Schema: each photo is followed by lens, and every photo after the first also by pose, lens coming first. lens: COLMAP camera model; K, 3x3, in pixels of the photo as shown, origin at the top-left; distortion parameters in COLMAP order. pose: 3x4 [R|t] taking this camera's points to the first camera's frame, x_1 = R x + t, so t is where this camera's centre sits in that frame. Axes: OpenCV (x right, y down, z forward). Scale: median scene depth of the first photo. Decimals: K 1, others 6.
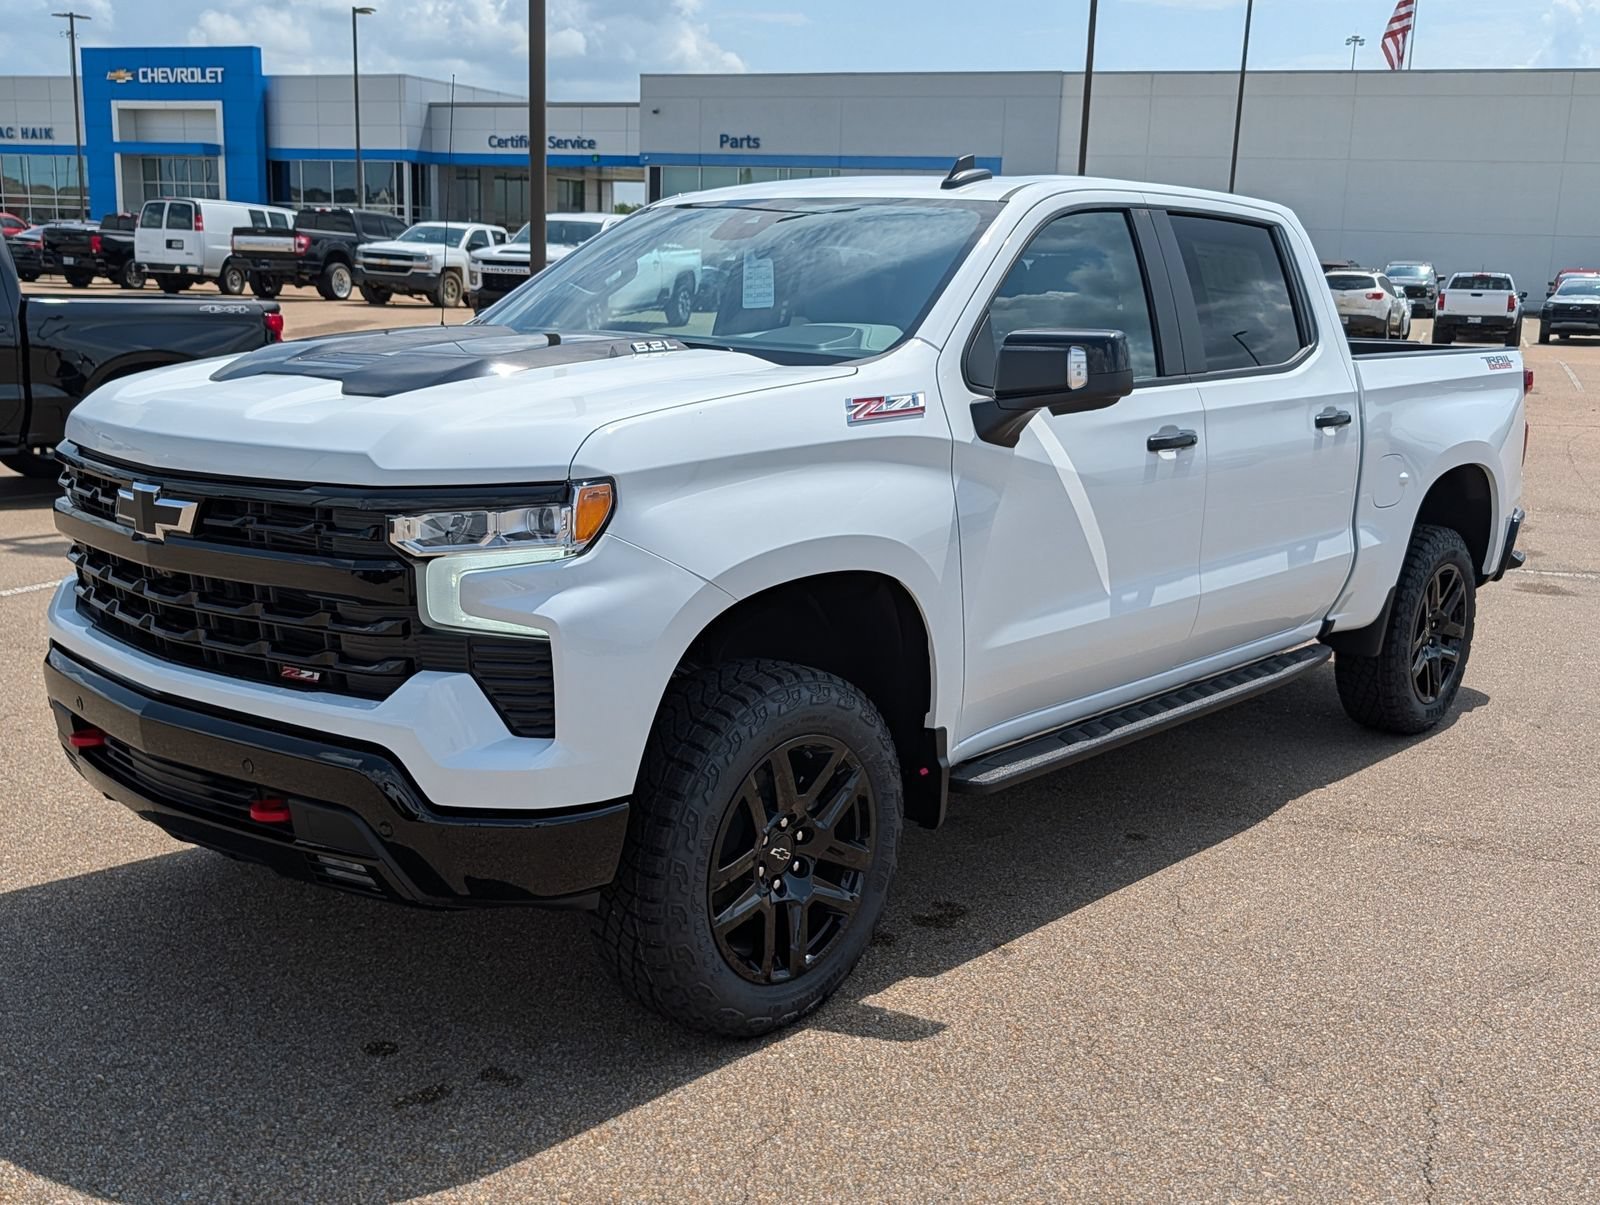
lens RADIAL K [[1836.7, 0, 795.6], [0, 1836.7, 607.5], [0, 0, 1]] dist [0.061536, 0.000000]
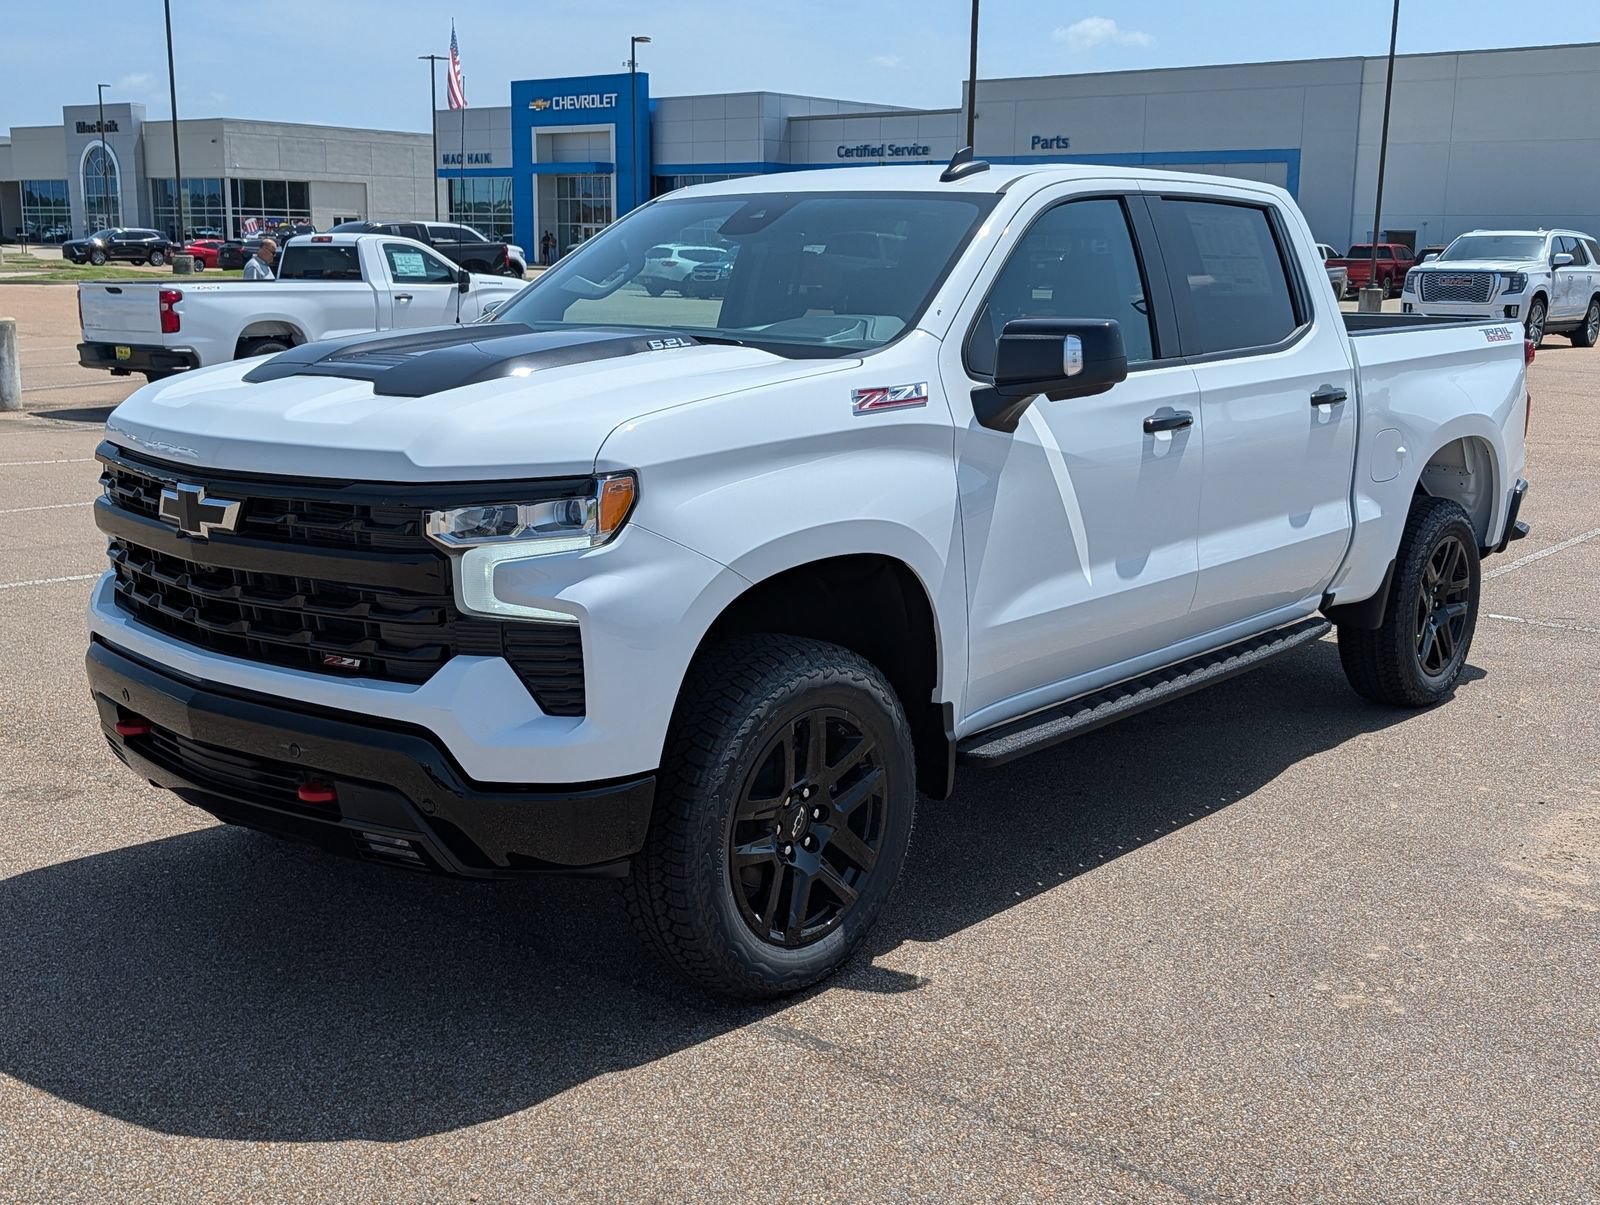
lens RADIAL K [[1981.4, 0, 814.2], [0, 1981.4, 612.4], [0, 0, 1]] dist [0.067925, 0.000000]
pose [[0.999796, -0.018154, 0.008900, -0.006263], [0.018059, 0.999780, 0.010656, 0.000717], [-0.009091, -0.010493, 0.999904, -0.132466]]
